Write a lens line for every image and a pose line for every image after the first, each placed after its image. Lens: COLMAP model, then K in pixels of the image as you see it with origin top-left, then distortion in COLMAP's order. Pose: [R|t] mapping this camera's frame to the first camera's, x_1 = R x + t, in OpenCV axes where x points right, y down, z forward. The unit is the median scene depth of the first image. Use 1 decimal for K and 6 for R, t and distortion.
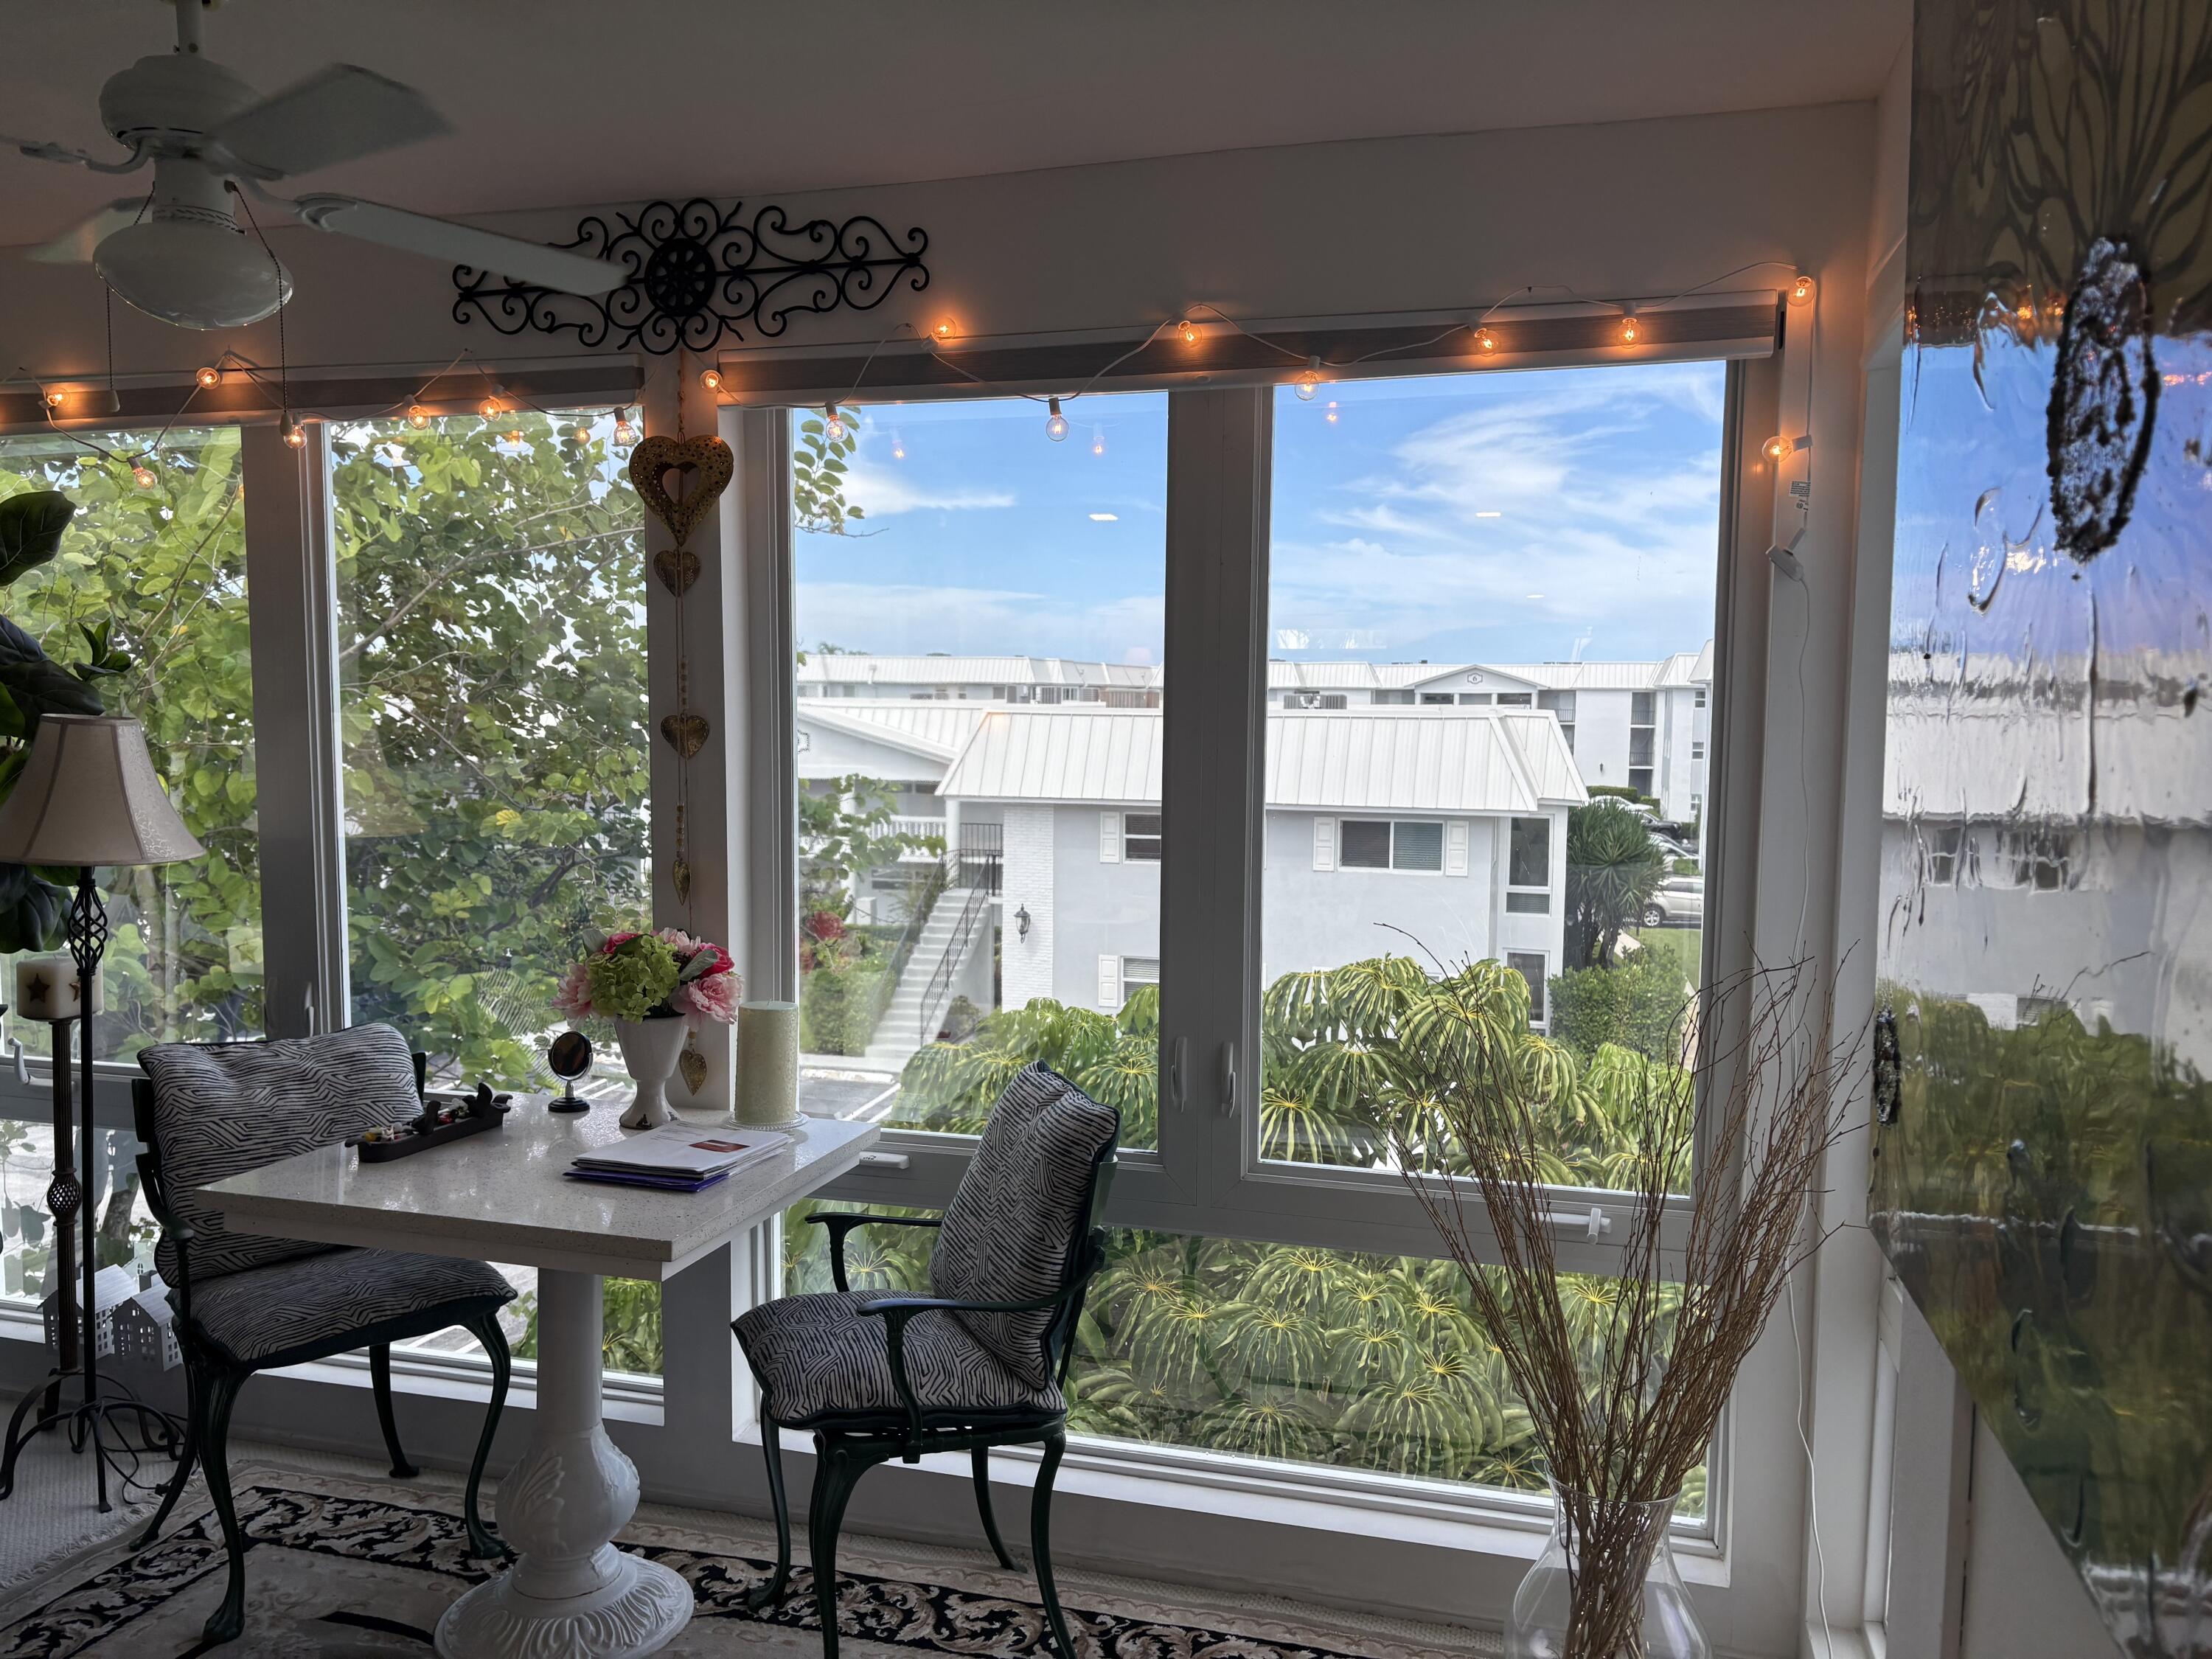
lens RADIAL K [[1662.5, 0, 1106.0], [0, 1662.5, 829.5], [0, 0, 1]] dist [0.141642, -0.141442]
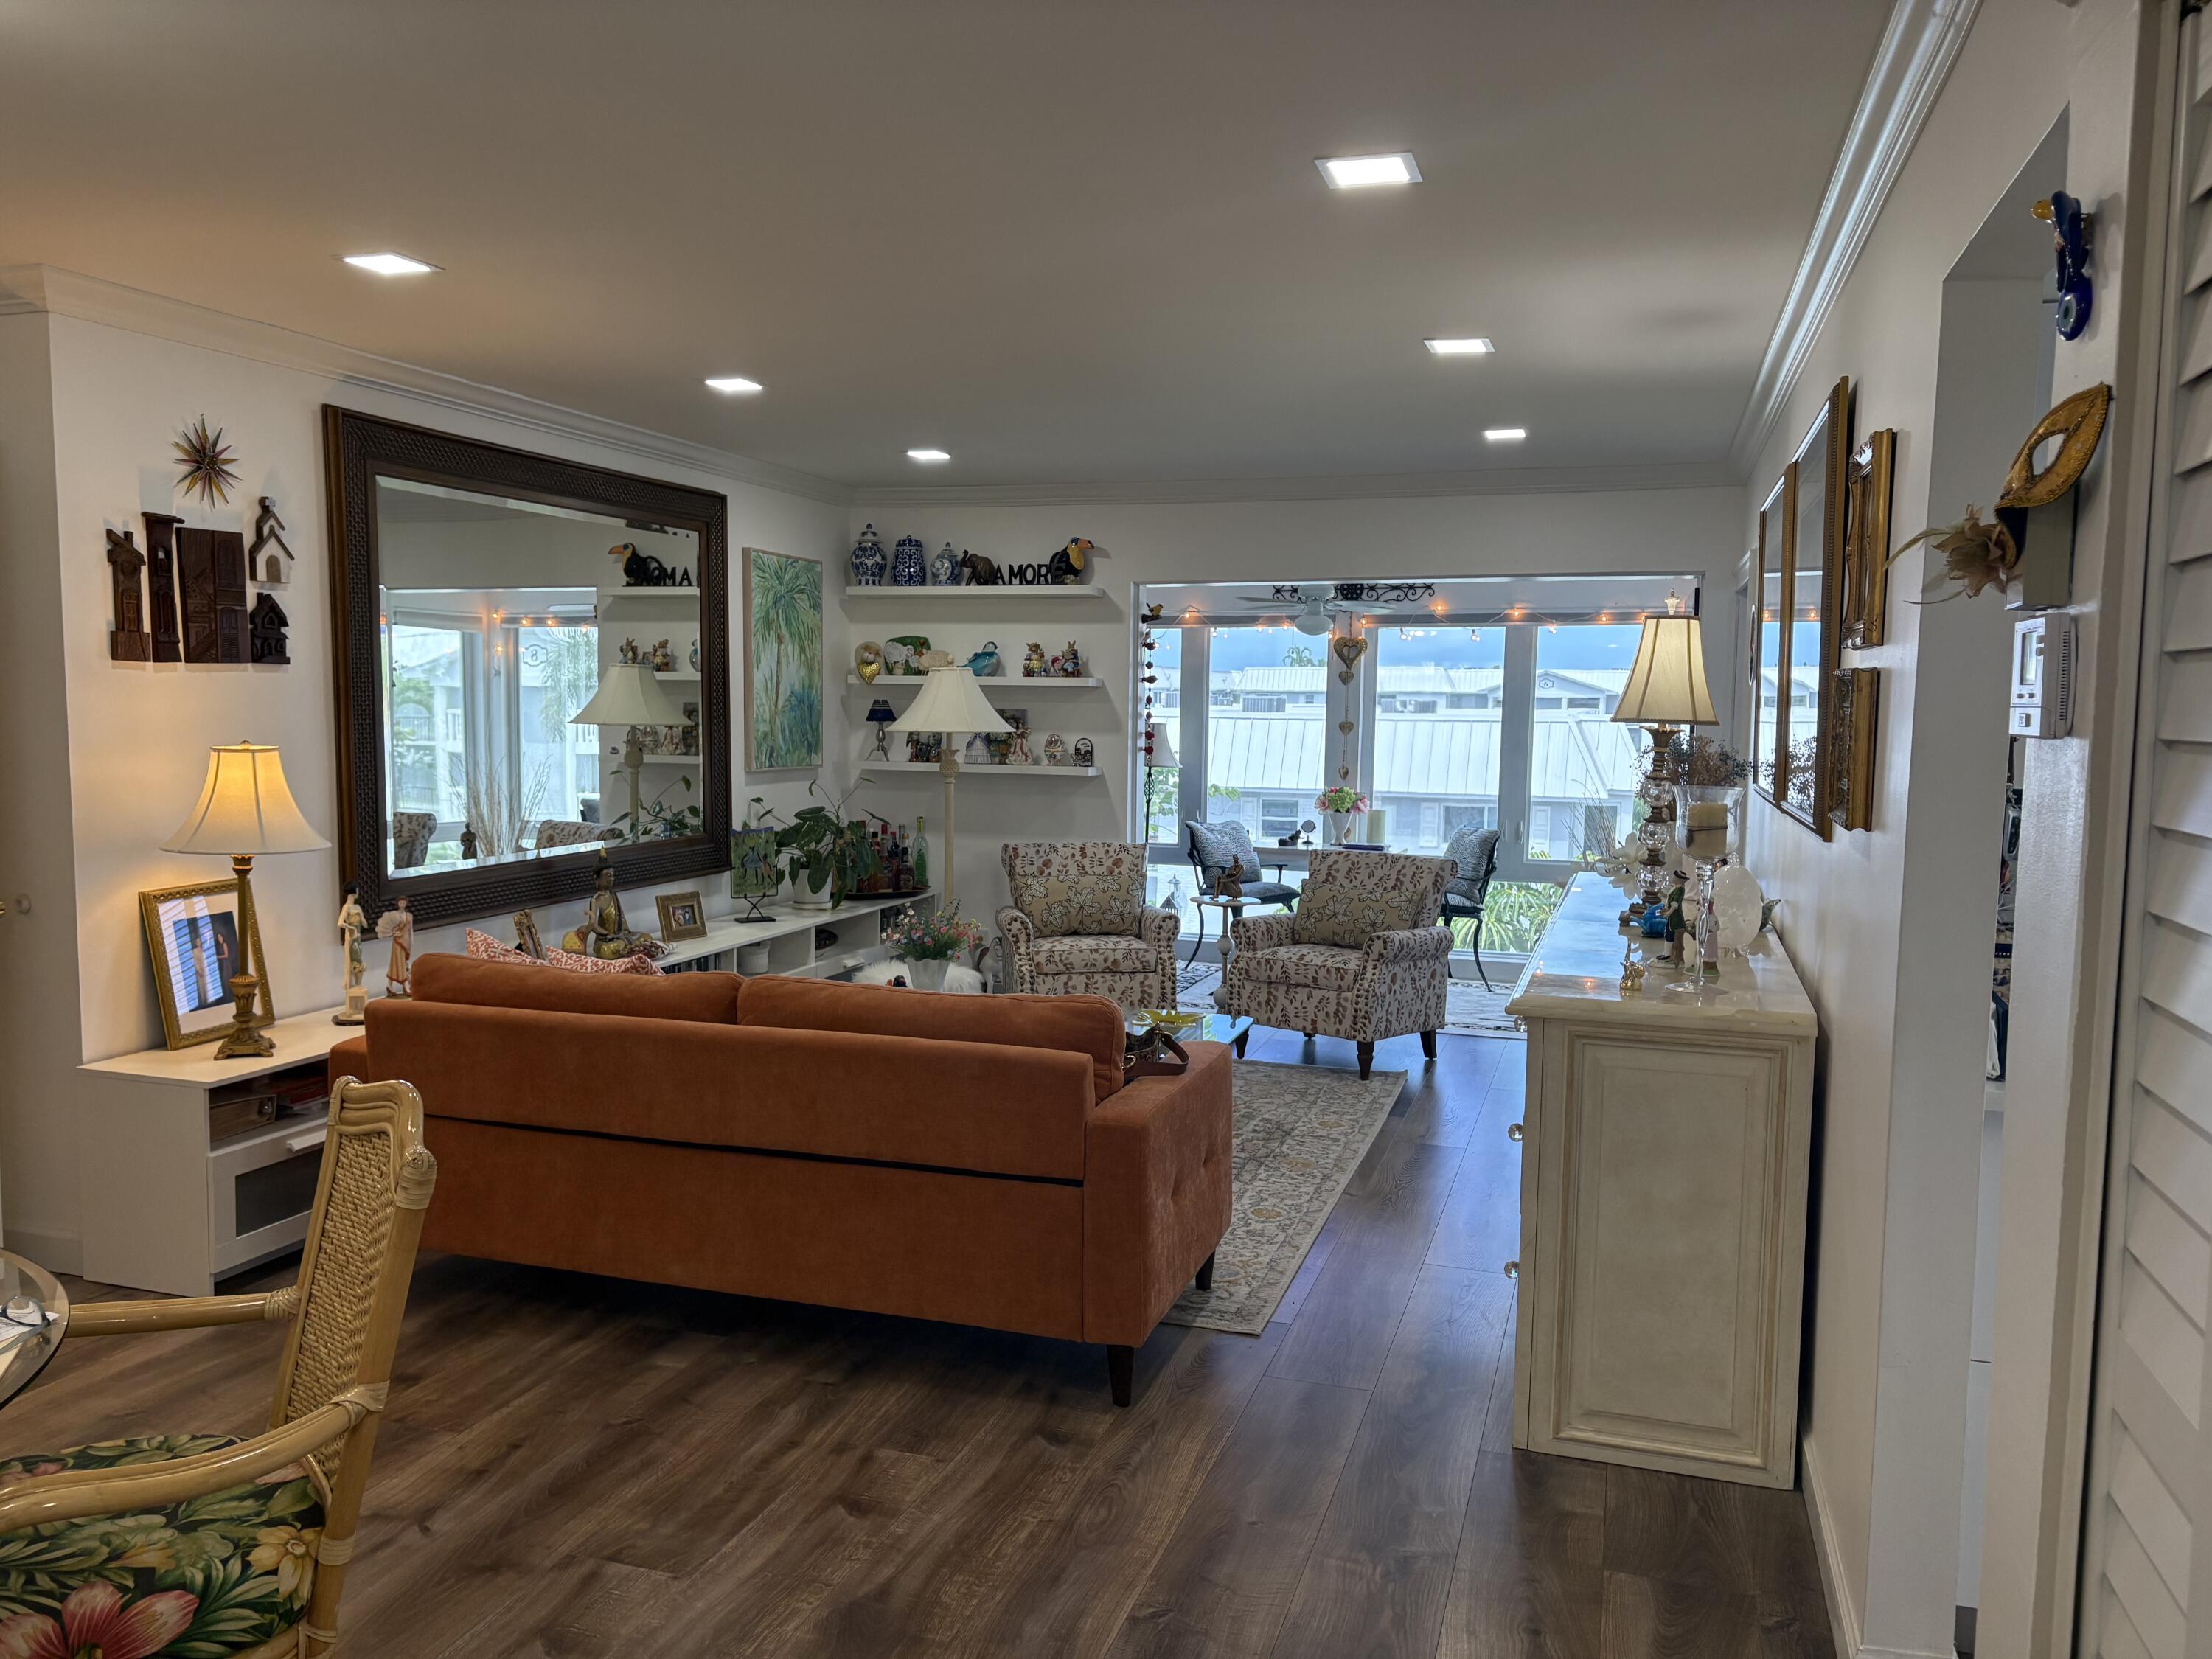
lens RADIAL K [[1662.5, 0, 1106.0], [0, 1662.5, 829.5], [0, 0, 1]] dist [0.141642, -0.141442]
pose [[0.999328, 0.005893, -0.036186, -0.583934], [-0.005940, 0.999982, -0.001201, 0.143909], [0.036178, 0.001415, 0.999344, -2.183383]]
